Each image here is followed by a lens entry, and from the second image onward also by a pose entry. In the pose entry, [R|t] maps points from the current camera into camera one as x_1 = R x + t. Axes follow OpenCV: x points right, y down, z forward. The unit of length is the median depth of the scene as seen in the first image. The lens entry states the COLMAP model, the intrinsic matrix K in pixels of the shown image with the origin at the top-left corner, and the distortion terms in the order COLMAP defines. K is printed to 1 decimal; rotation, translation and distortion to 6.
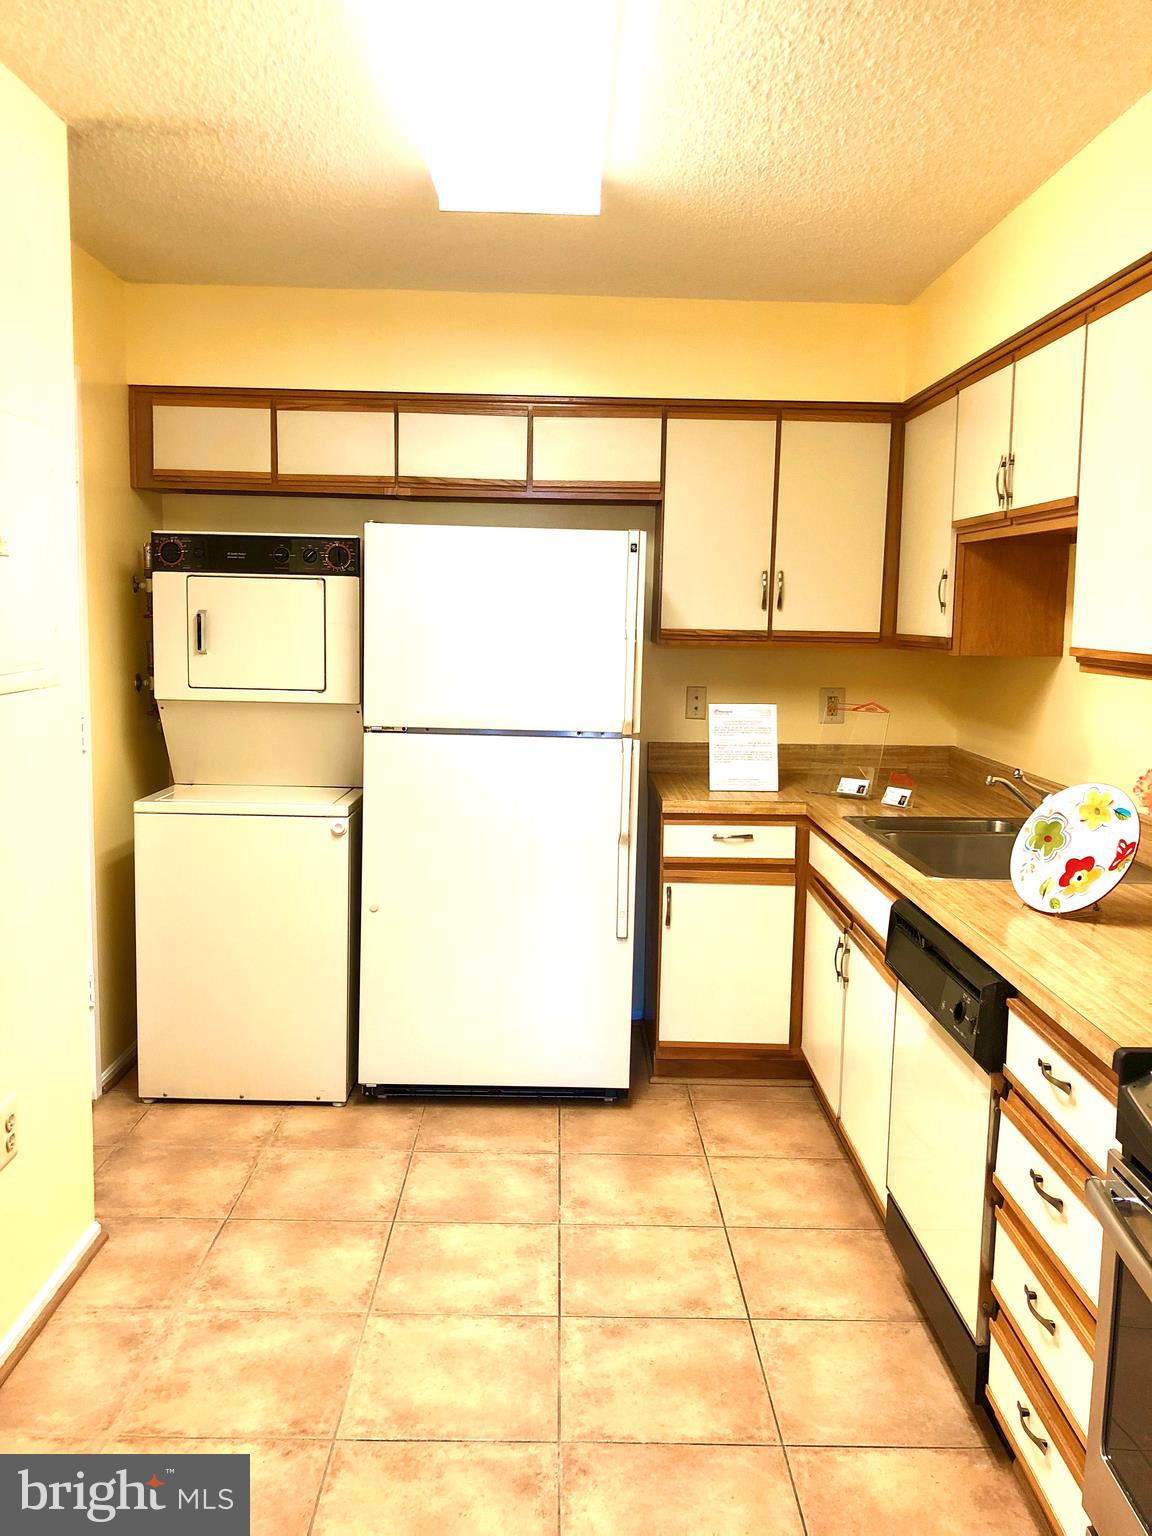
lens RADIAL K [[1283.5, 0, 576.0], [0, 1283.5, 768.0], [0, 0, 1]] dist [0.027826, -0.010739]
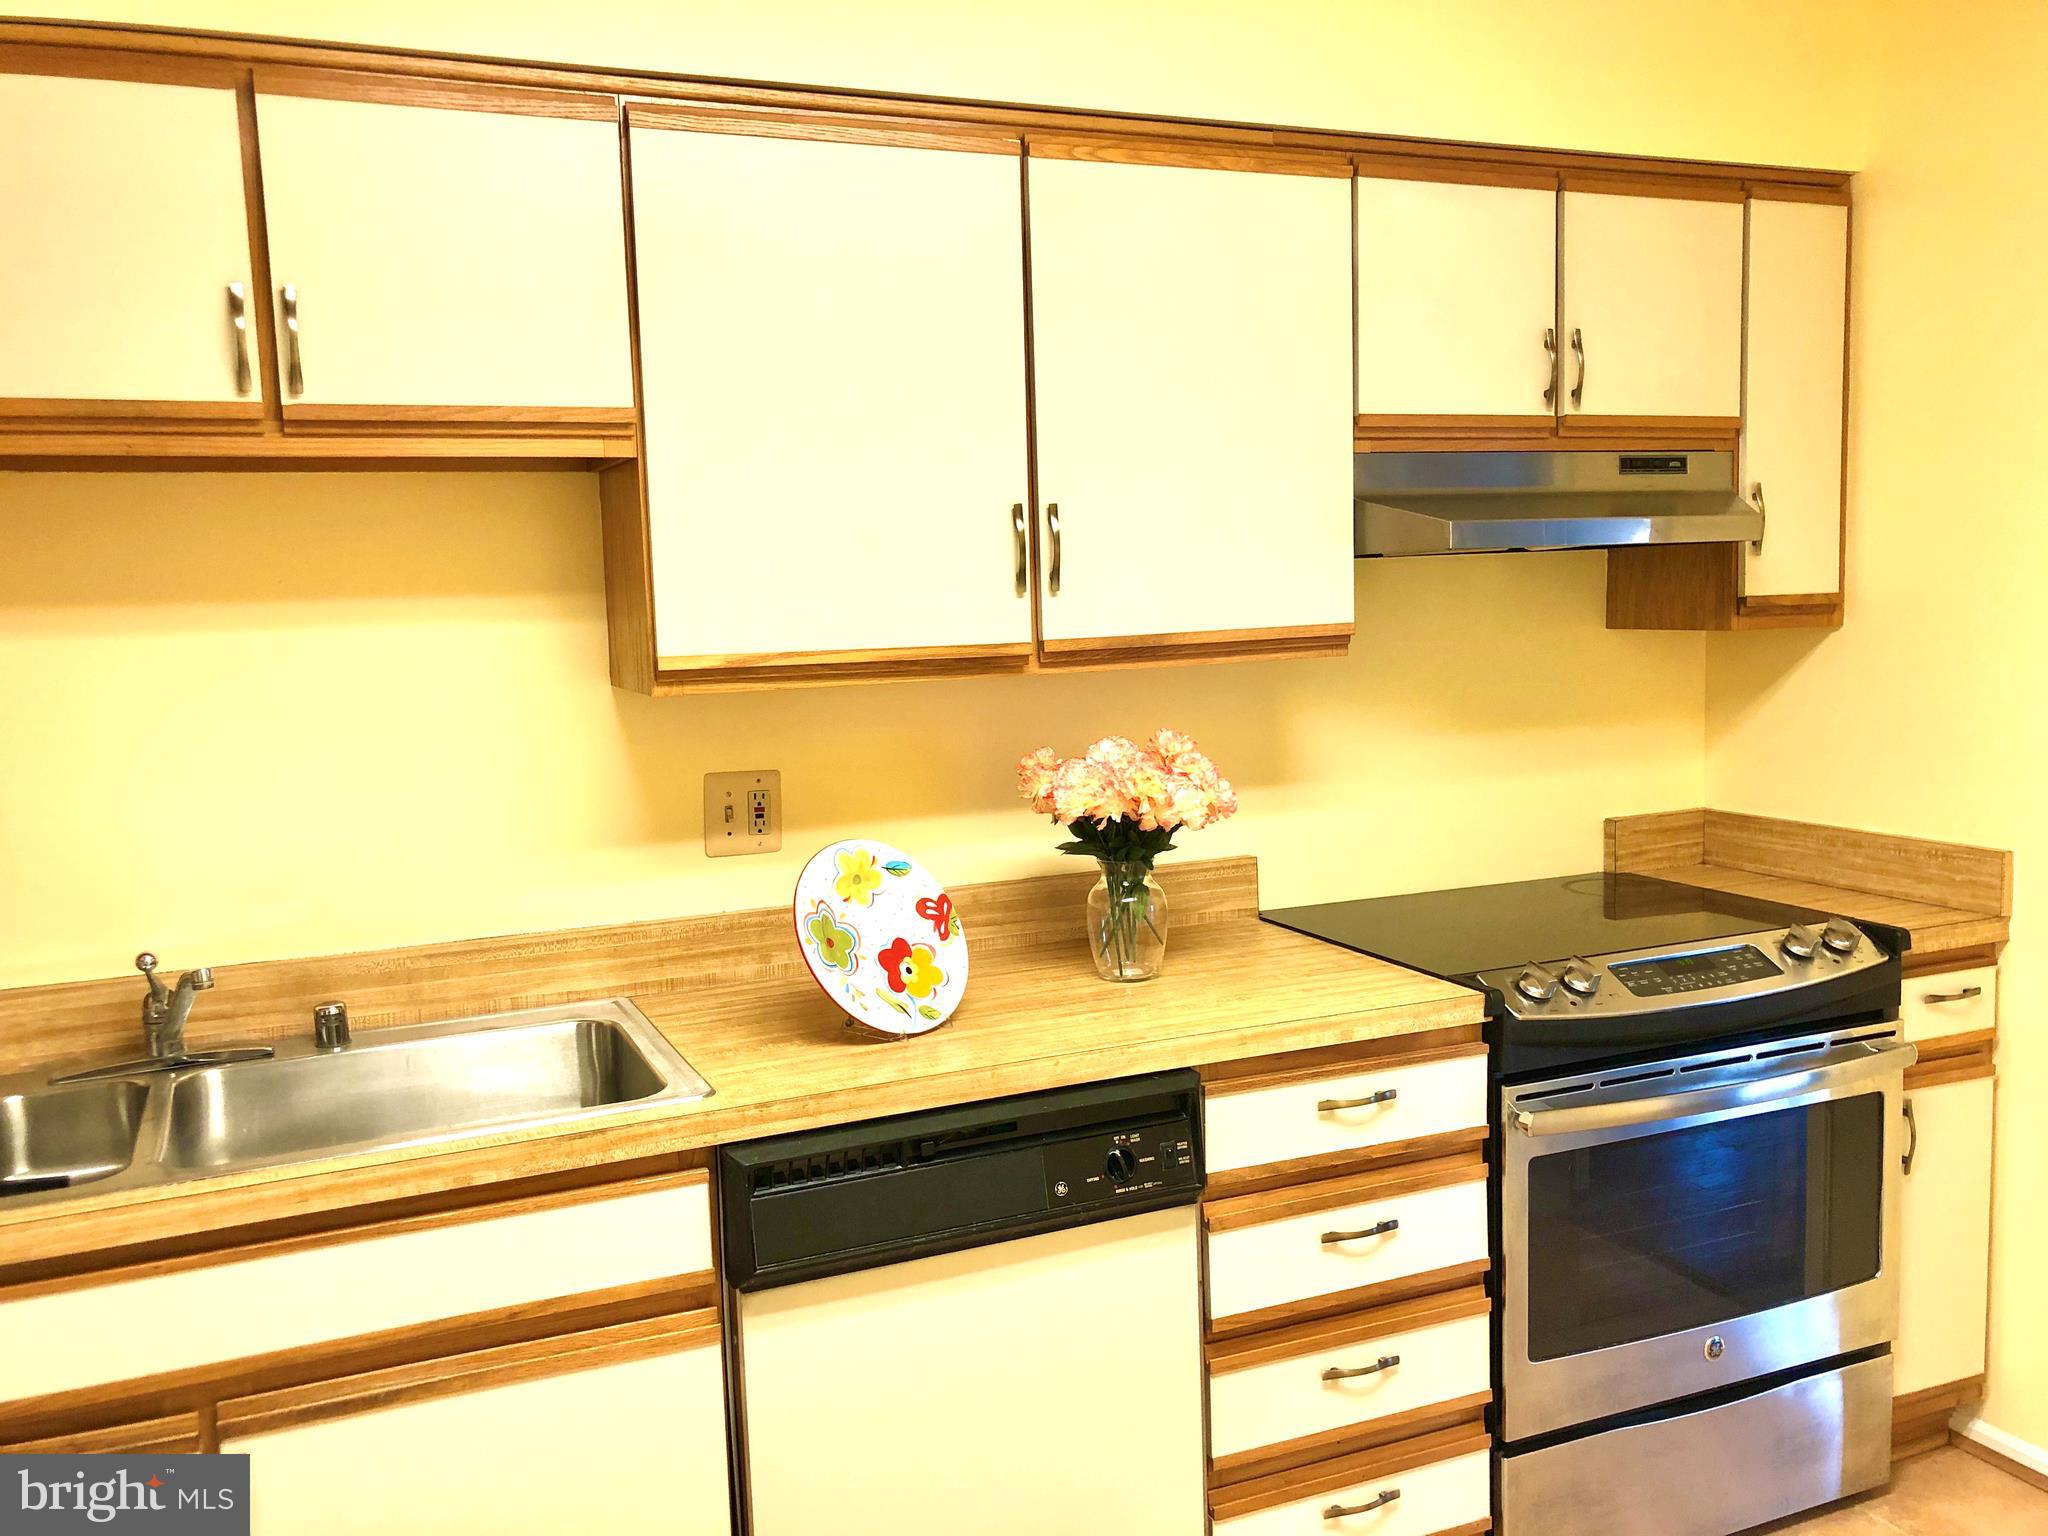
lens RADIAL K [[1697.2, 0, 1024.0], [0, 1697.2, 768.0], [0, 0, 1]] dist [0.075072, -0.005006]
pose [[-0.391670, -0.105931, 0.913988, -0.318863], [0.140239, 0.974872, 0.173084, -0.118190], [-0.909356, 0.195969, -0.366972, 0.858957]]
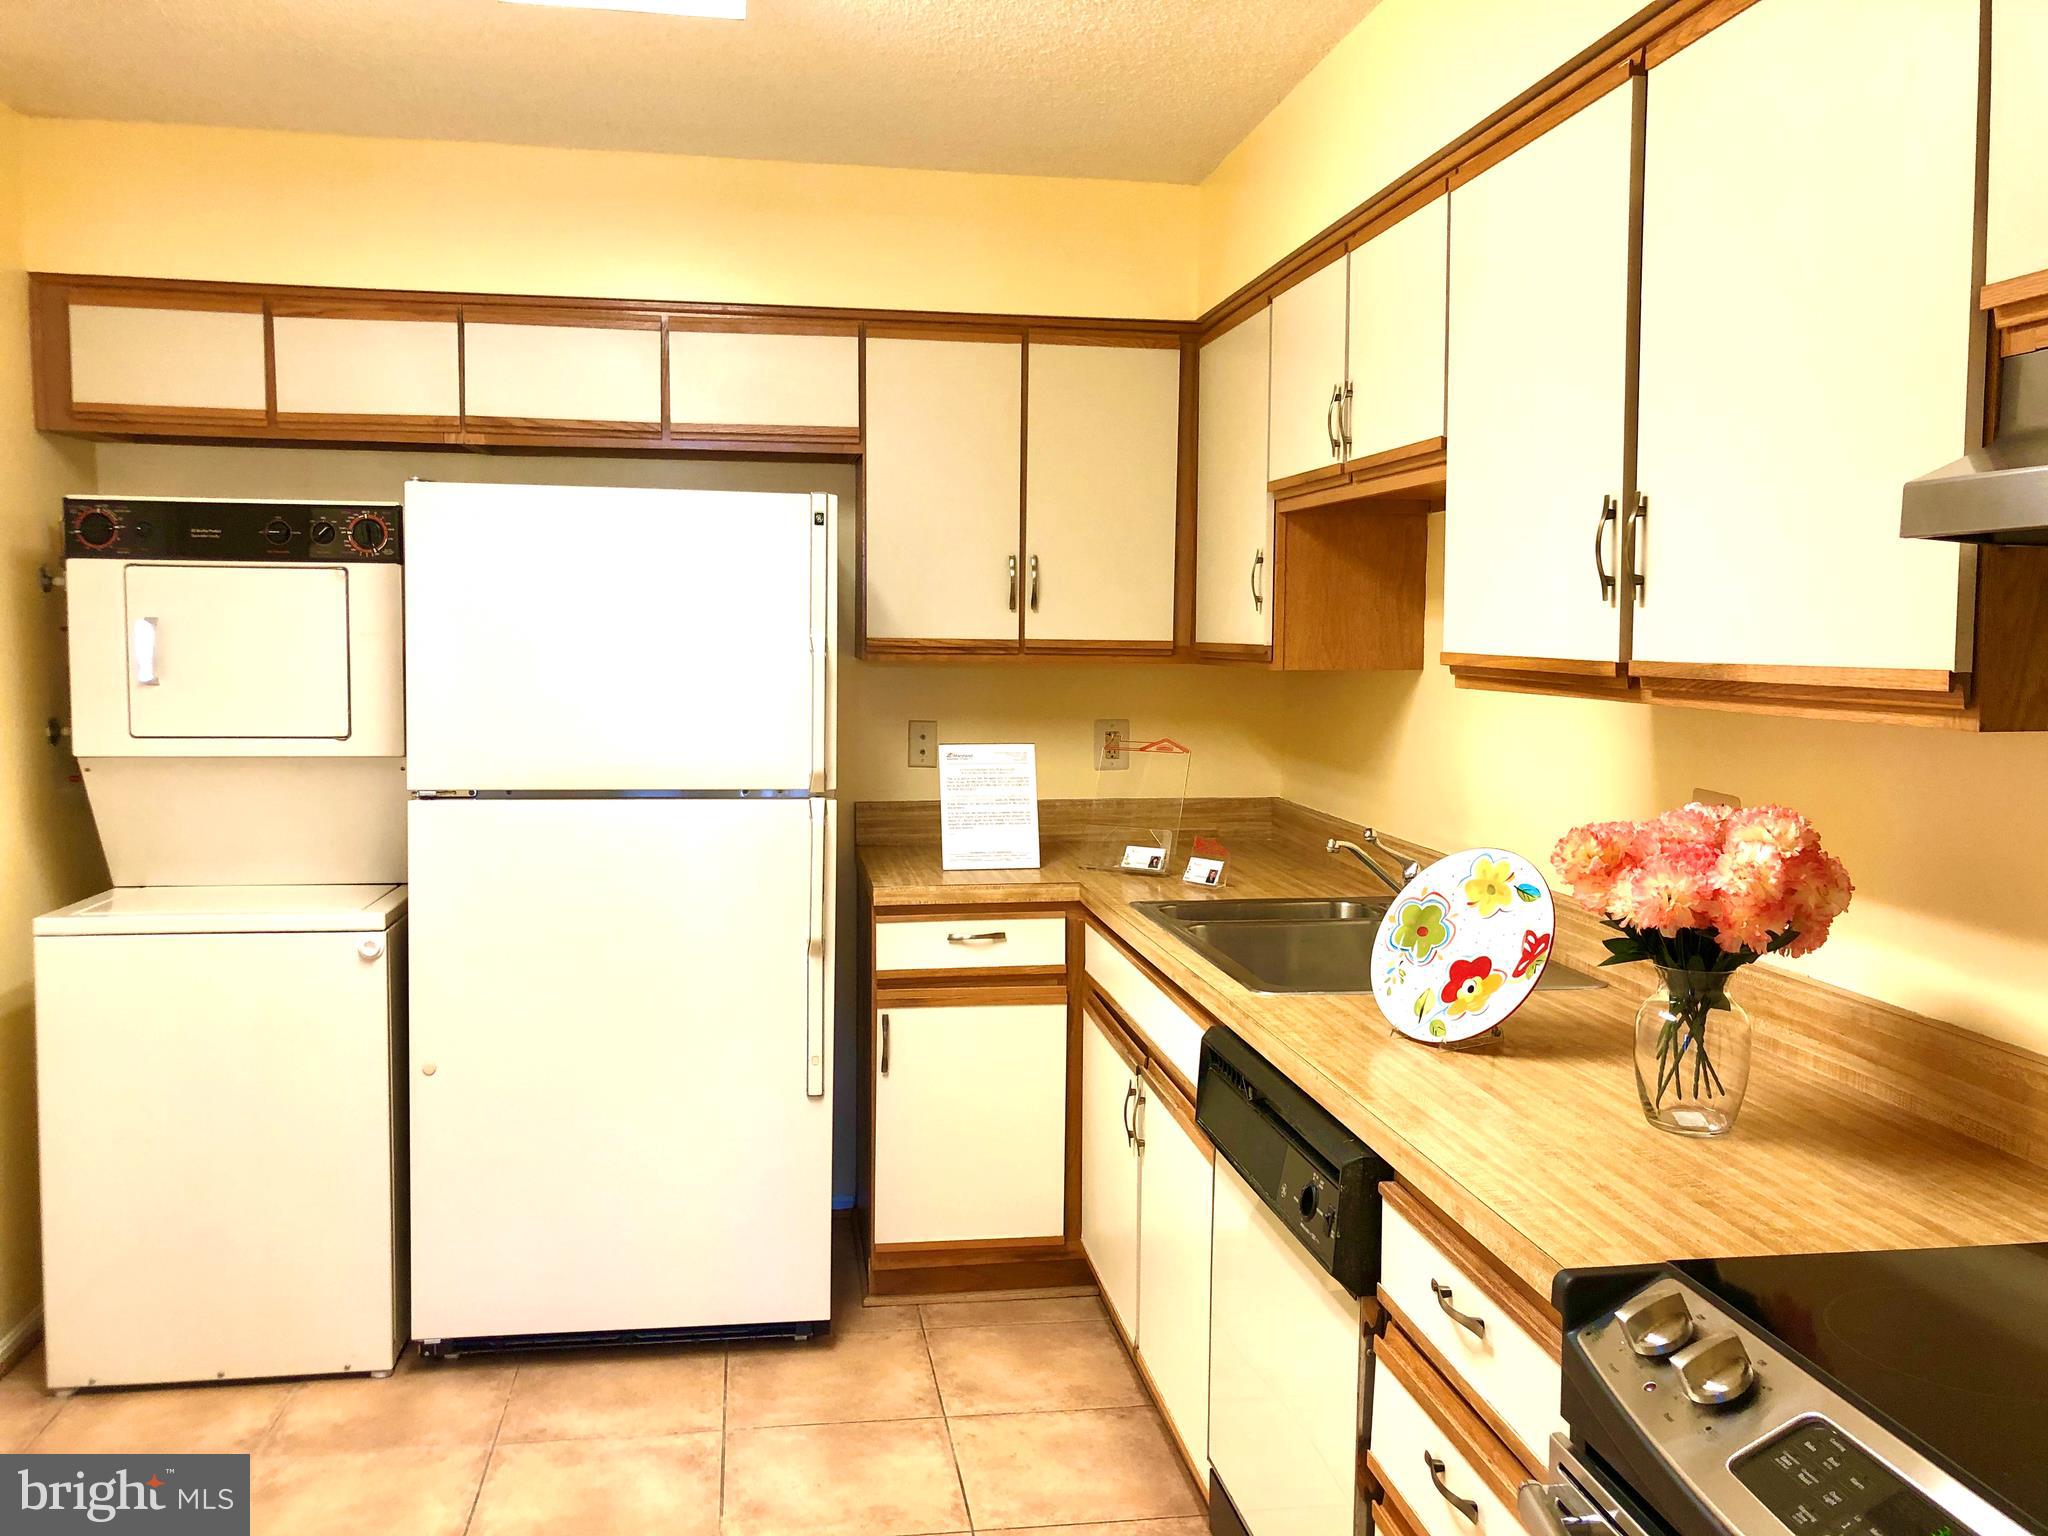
lens RADIAL K [[1704.6, 0, 1024.0], [0, 1704.6, 768.0], [0, 0, 1]] dist [0.013243, 0.003266]
pose [[0.989784, -0.021712, 0.140916, 0.022556], [0.027303, 0.998910, -0.037861, -0.002281], [-0.139940, 0.041321, 0.989297, 0.093851]]
